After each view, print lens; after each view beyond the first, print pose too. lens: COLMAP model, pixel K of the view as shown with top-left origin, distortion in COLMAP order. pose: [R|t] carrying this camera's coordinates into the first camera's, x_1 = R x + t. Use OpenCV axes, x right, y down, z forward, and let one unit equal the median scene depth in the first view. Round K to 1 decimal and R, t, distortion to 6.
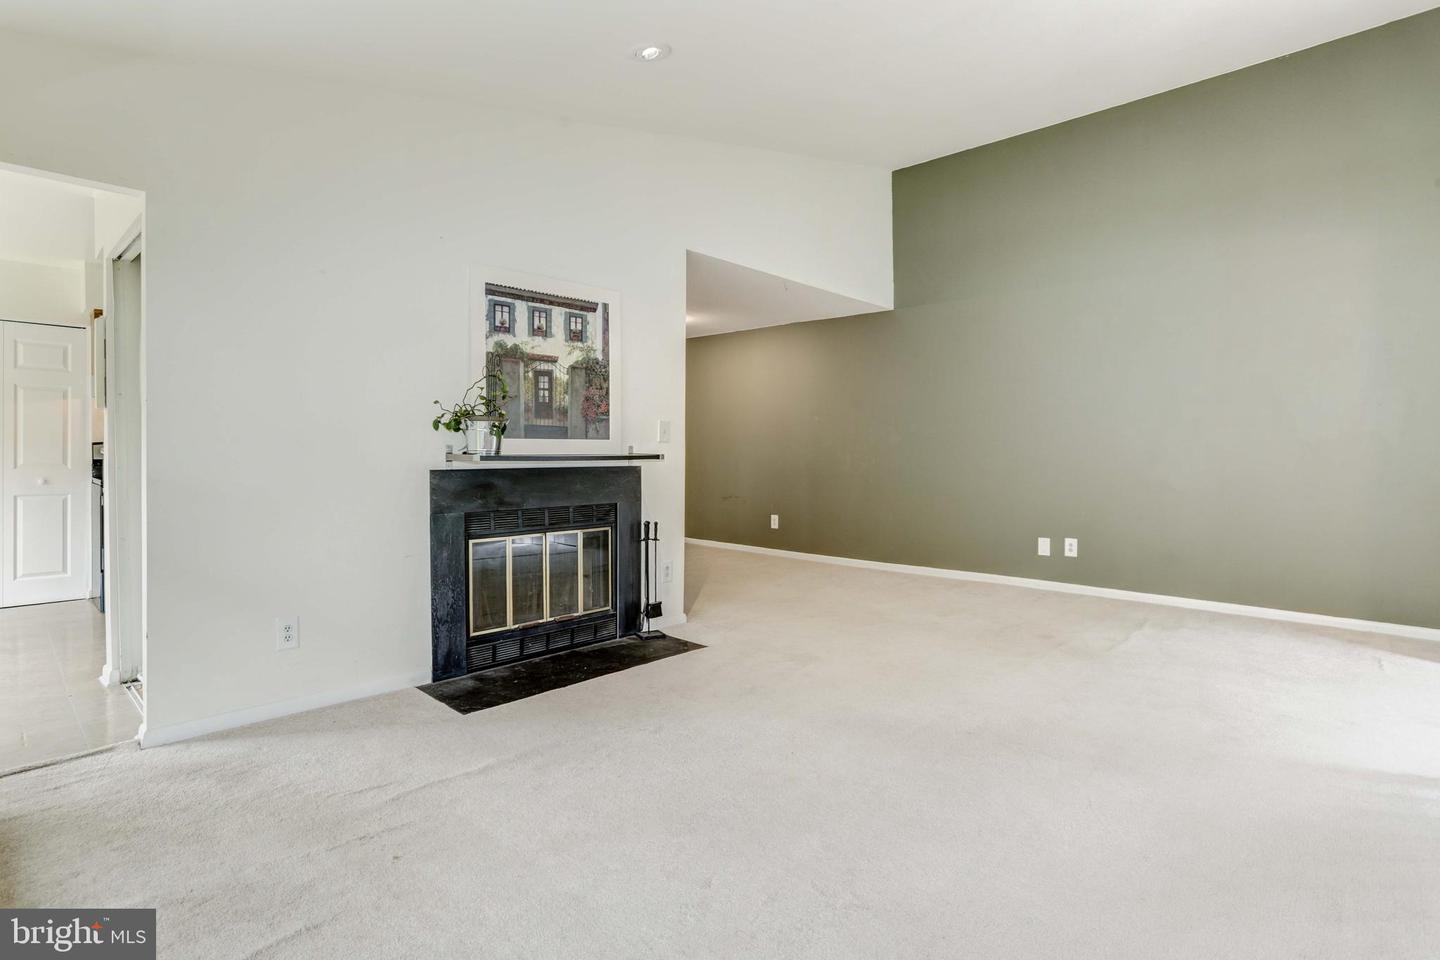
lens RADIAL K [[718.9, 0, 717.2], [0, 718.9, 456.7], [0, 0, 1]] dist [-0.066571, 0.037420]
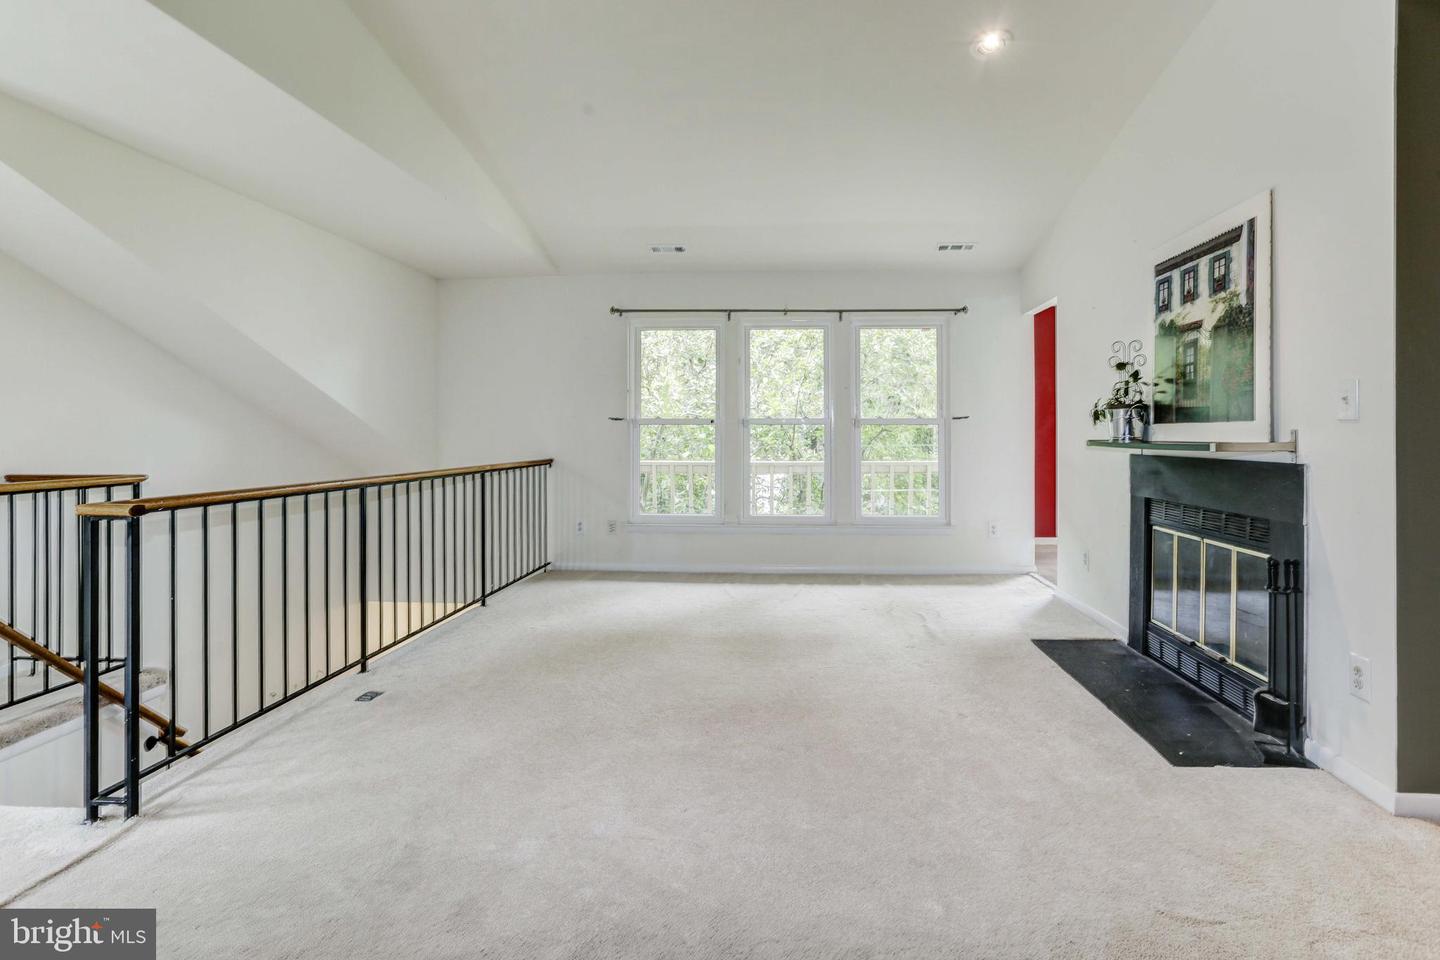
lens RADIAL K [[712.0, 0, 745.1], [0, 712.0, 428.1], [0, 0, 1]] dist [-0.001110, -0.011327]
pose [[-0.781821, -0.007068, -0.623463, 0.676747], [-0.008663, 0.999962, -0.000472, -0.014060], [0.623443, 0.005033, -0.781852, 1.315513]]
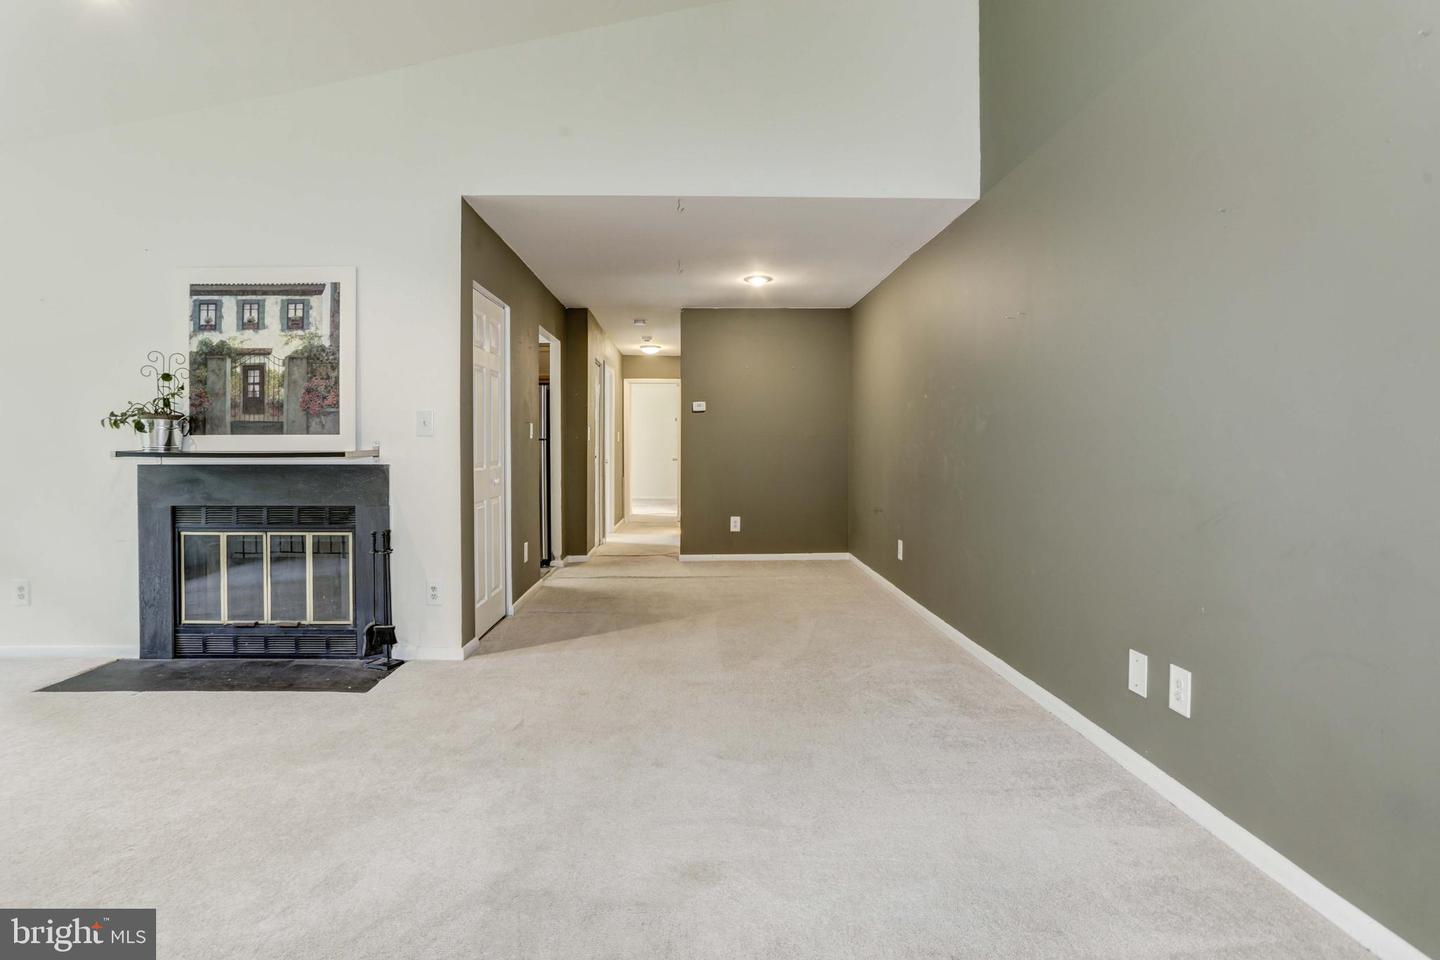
lens RADIAL K [[718.9, 0, 717.2], [0, 718.9, 456.7], [0, 0, 1]] dist [-0.066571, 0.037420]
pose [[0.697293, 0.012570, -0.716676, 0.871656], [-0.006332, 0.999915, 0.011377, -0.010162], [0.716758, -0.003395, 0.697313, 0.779846]]
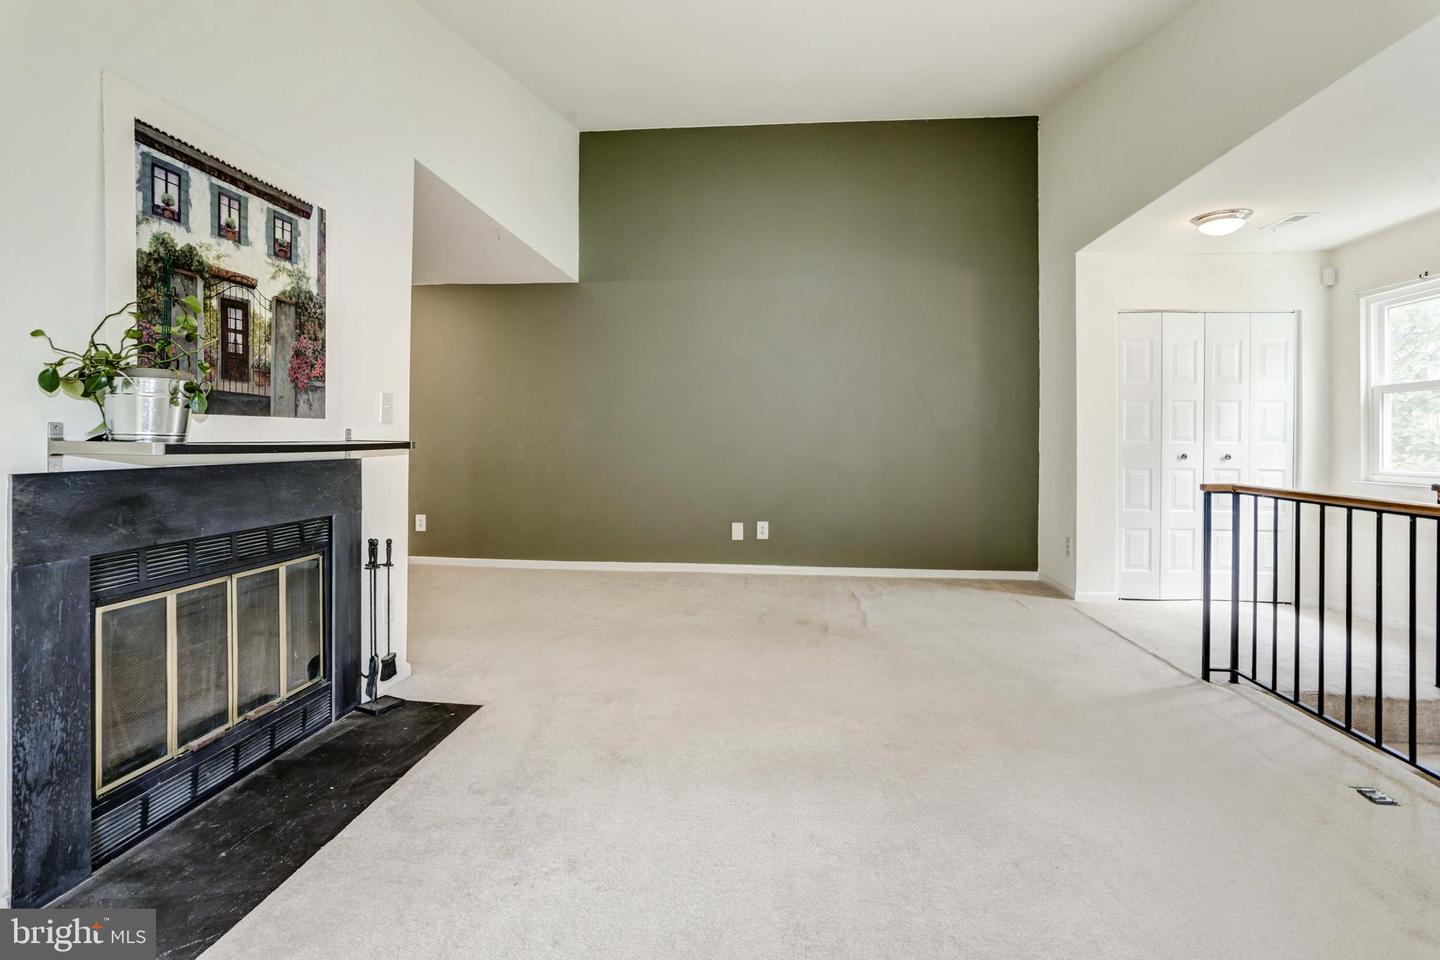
lens RADIAL K [[707.5, 0, 724.0], [0, 707.5, 437.9], [0, 0, 1]] dist [-0.046111, 0.021798]
pose [[0.790233, 0.004013, 0.612794, -0.272550], [0.000451, 0.999974, -0.007130, -0.002024], [-0.612807, 0.005911, 0.790211, 0.300781]]
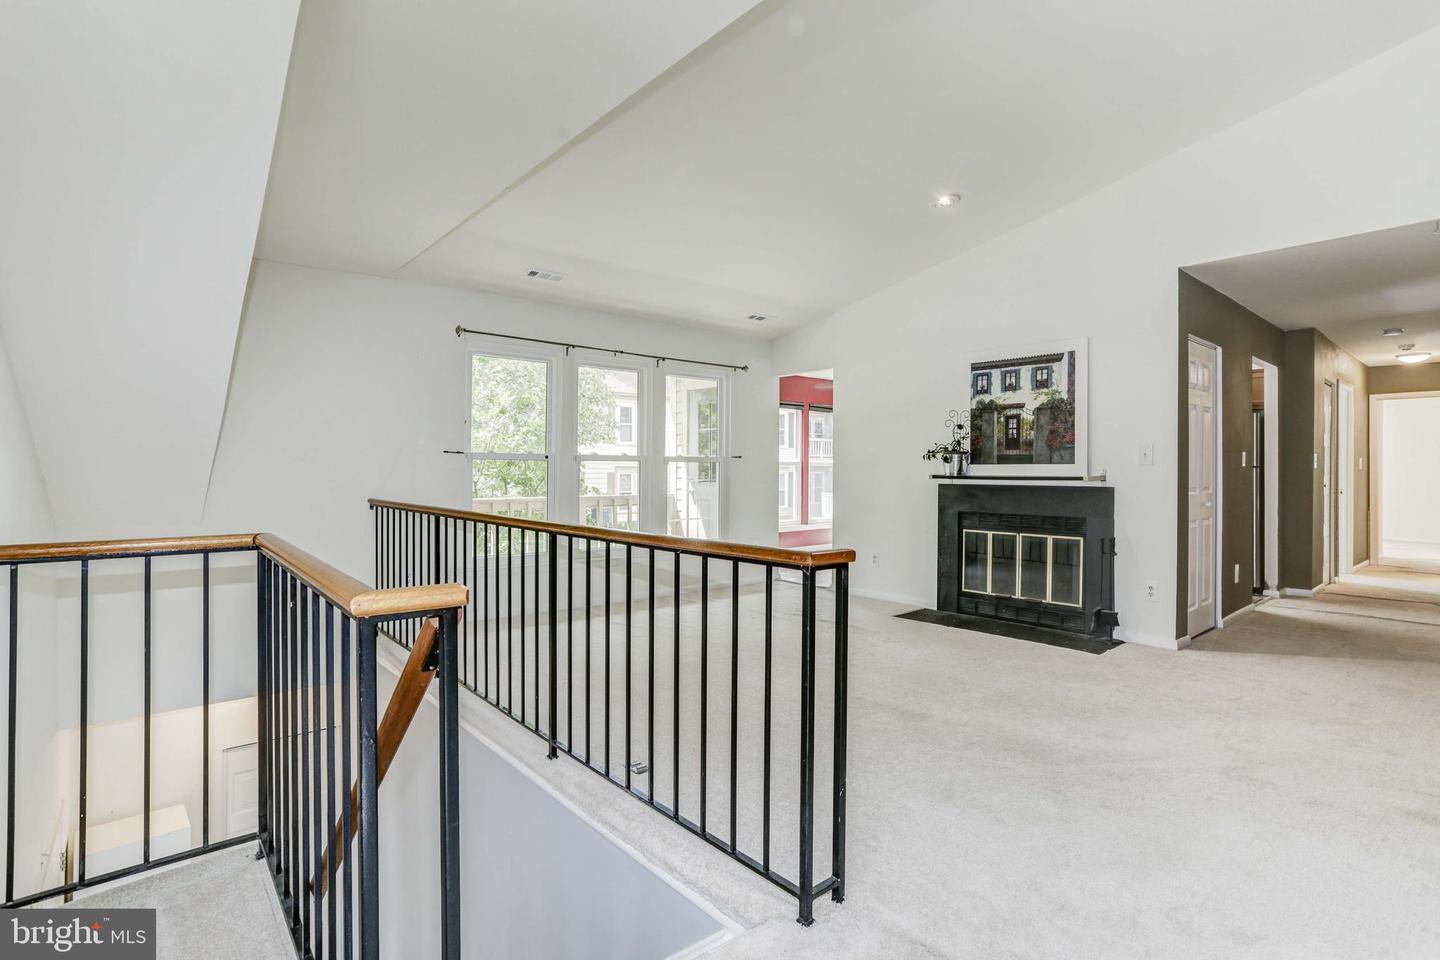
lens RADIAL K [[706.0, 0, 695.1], [0, 706.0, 470.7], [0, 0, 1]] dist [-0.062070, 0.031256]
pose [[-0.141084, 0.000684, -0.989997, 1.170238], [-0.011094, 0.999936, 0.002272, -0.008746], [0.989936, 0.011304, -0.141067, 0.579249]]
